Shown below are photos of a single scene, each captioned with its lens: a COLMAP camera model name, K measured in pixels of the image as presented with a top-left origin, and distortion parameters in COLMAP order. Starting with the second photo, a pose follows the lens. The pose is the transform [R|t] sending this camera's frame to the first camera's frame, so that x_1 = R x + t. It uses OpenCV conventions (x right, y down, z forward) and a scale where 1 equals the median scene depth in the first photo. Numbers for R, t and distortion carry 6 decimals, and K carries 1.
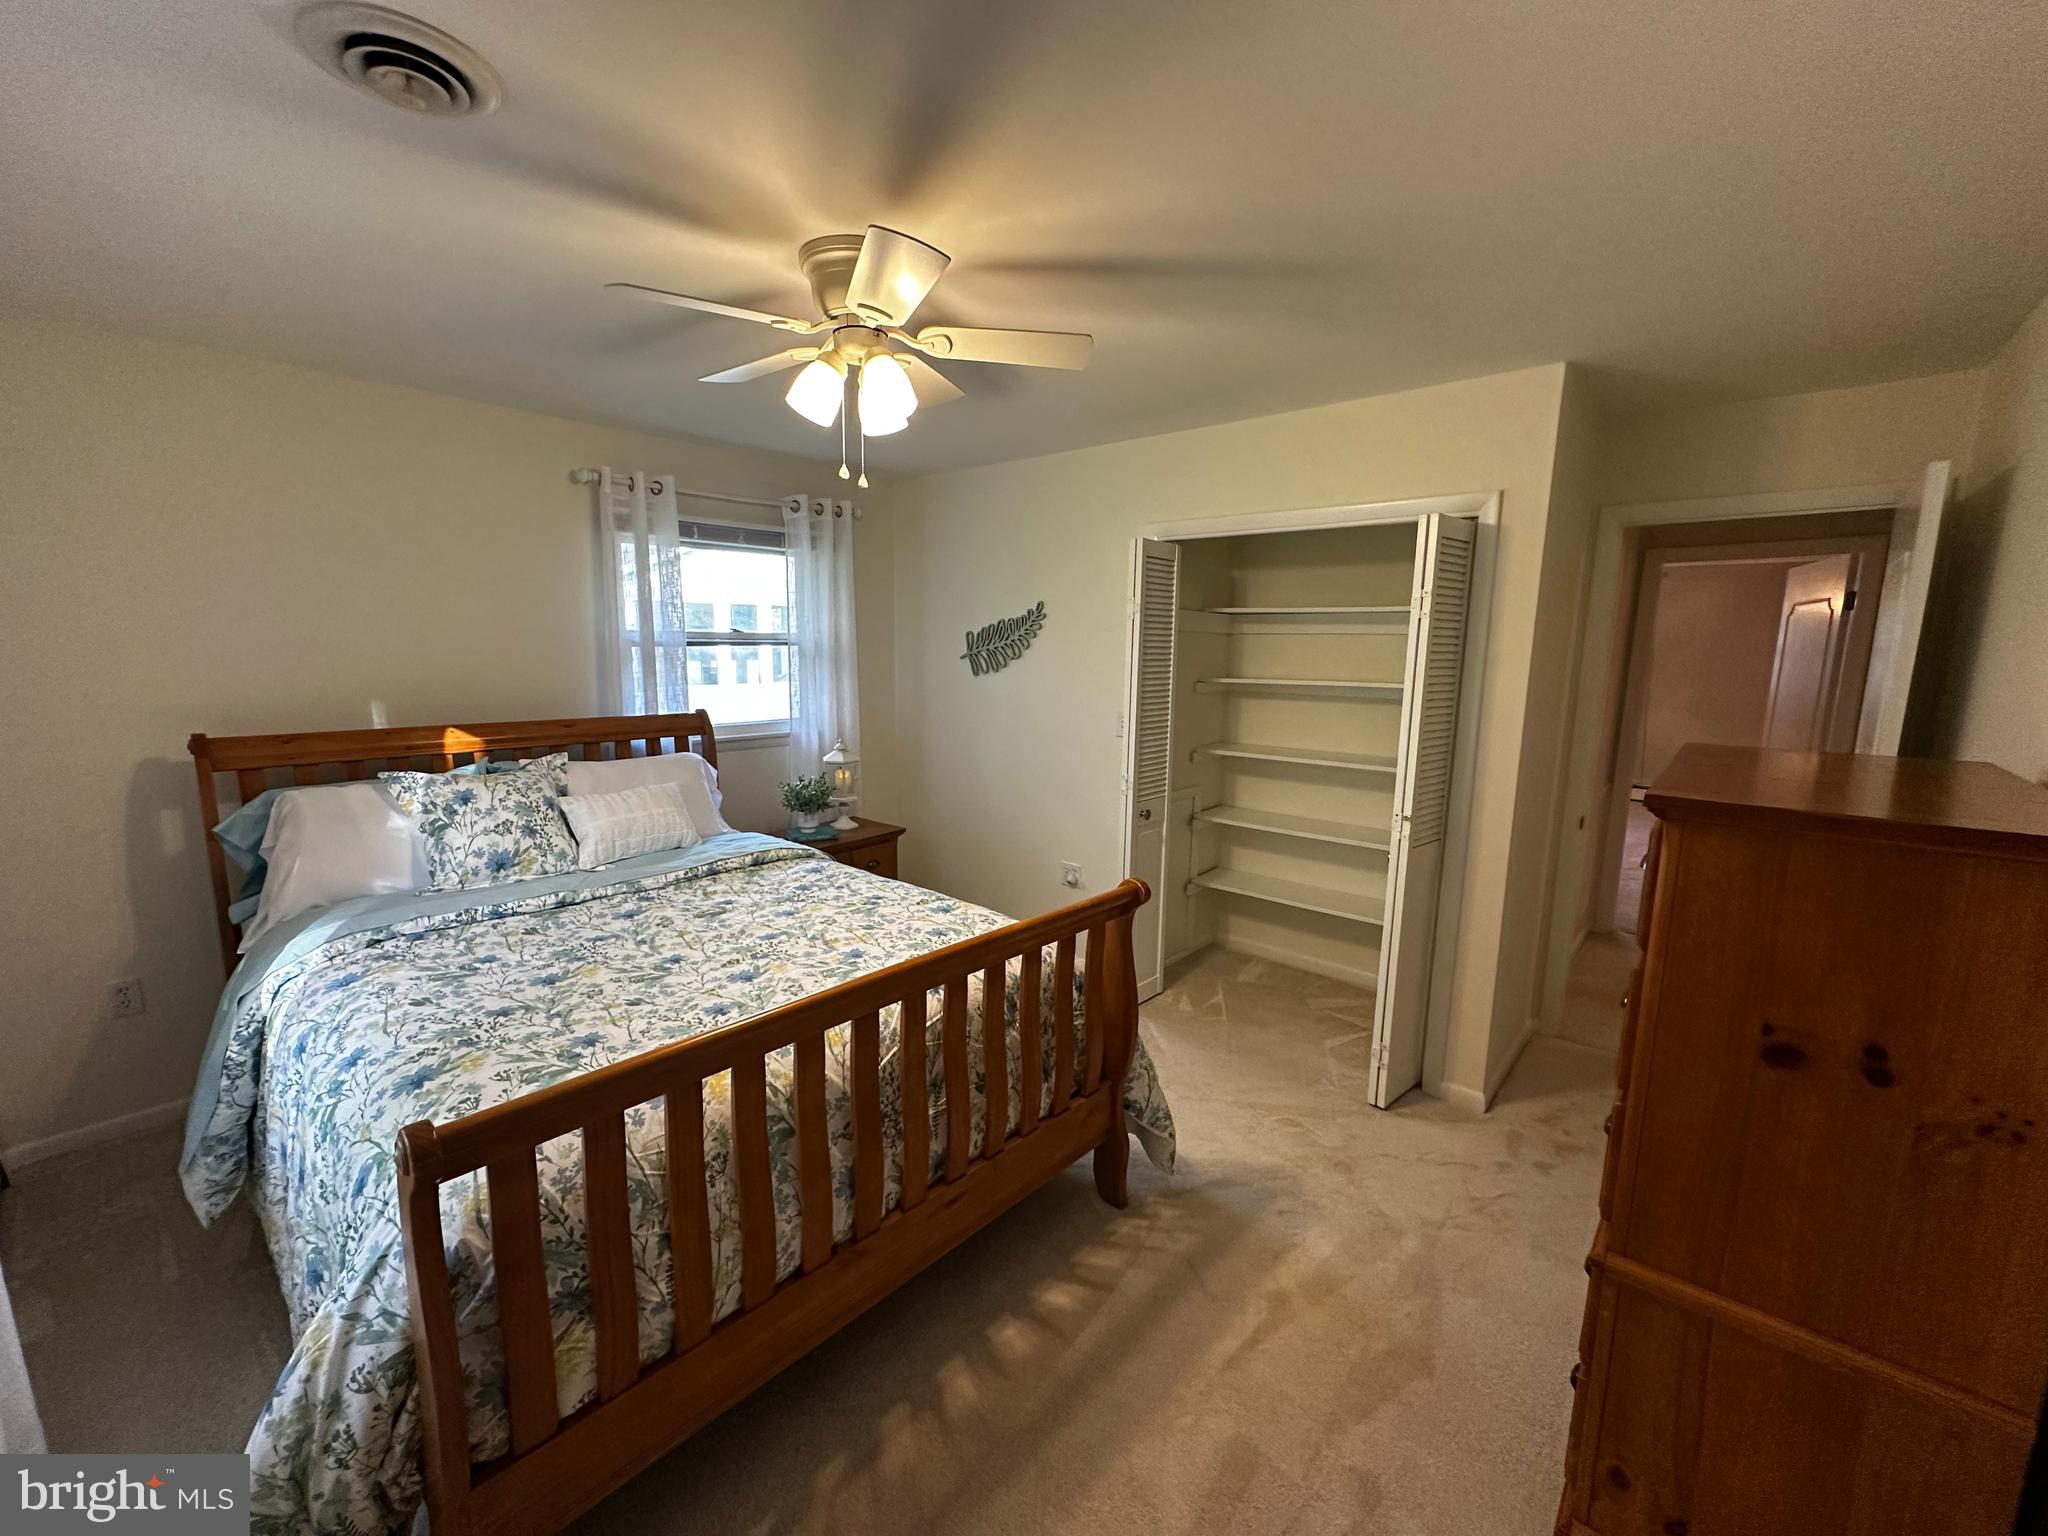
lens RADIAL K [[809.9, 0, 1028.2], [0, 809.9, 772.3], [0, 0, 1]] dist [0.000752, -0.000009]
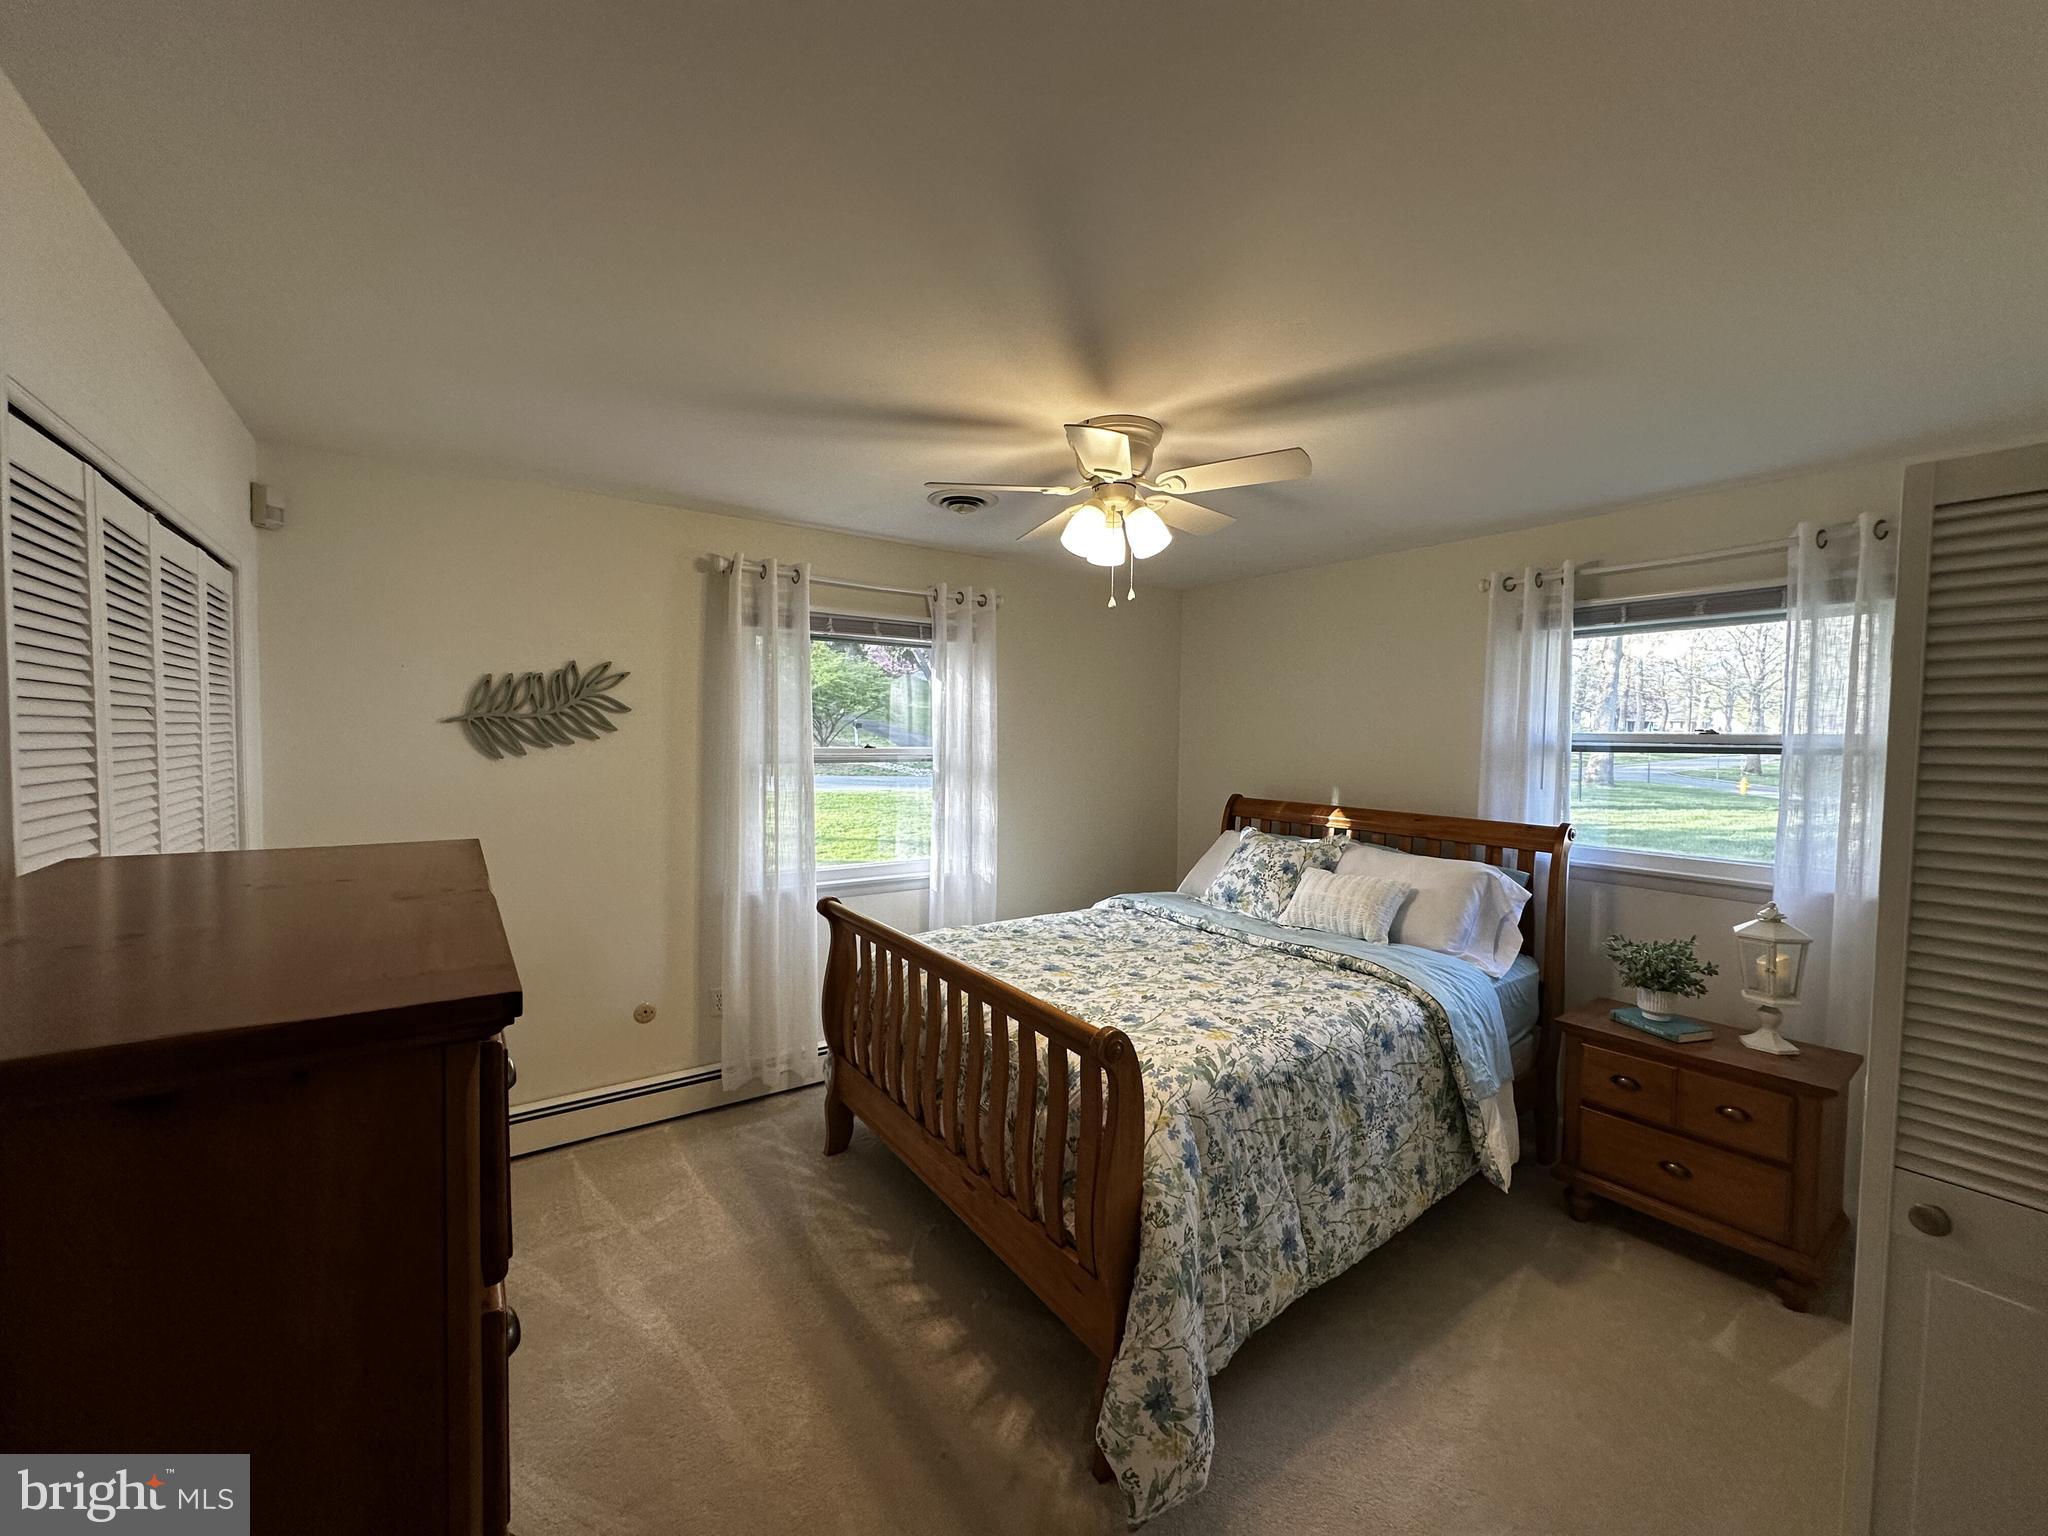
lens RADIAL K [[809.9, 0, 1028.2], [0, 809.9, 772.3], [0, 0, 1]] dist [0.000752, -0.000009]
pose [[-0.225297, 0.022424, -0.974032, 0.786293], [-0.173374, 0.982856, 0.062729, -0.126183], [0.958740, 0.183004, -0.217547, 0.923970]]
